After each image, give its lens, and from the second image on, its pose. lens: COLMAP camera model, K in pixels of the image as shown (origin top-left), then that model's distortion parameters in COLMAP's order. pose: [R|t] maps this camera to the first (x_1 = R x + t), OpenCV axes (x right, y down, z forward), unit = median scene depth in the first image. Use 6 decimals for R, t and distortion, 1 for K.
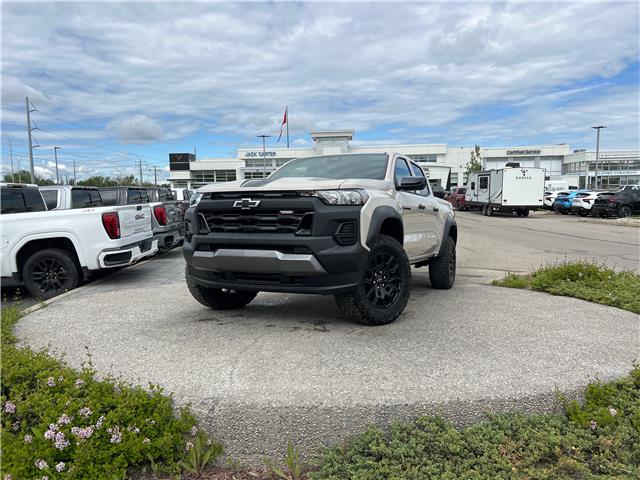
lens RADIAL K [[481.2, 0, 320.2], [0, 481.2, 243.1], [0, 0, 1]] dist [0.053490, -0.059268]
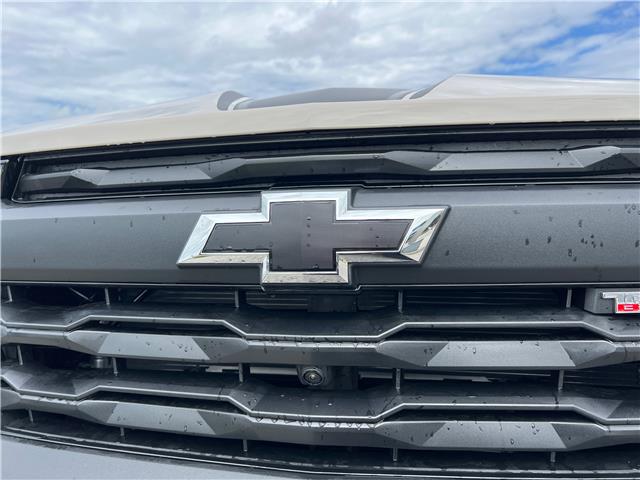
lens RADIAL K [[526.8, 0, 320.0], [0, 526.8, 240.0], [0, 0, 1]] dist [-0.001571, -0.008420]
pose [[0.965995, -0.019813, 0.257801, -0.050753], [0.029839, 0.998941, -0.035034, -0.021063], [-0.256833, 0.041535, 0.965563, 0.243499]]
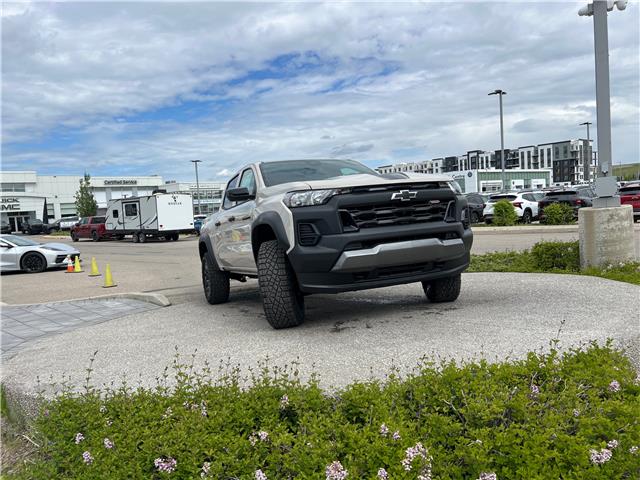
lens RADIAL K [[481.2, 0, 320.2], [0, 481.2, 243.1], [0, 0, 1]] dist [0.053490, -0.059268]
pose [[0.669271, -0.082113, 0.738467, -0.283268], [0.130248, 0.991451, -0.007801, 0.000511], [-0.731513, 0.101405, 0.674244, 0.128576]]
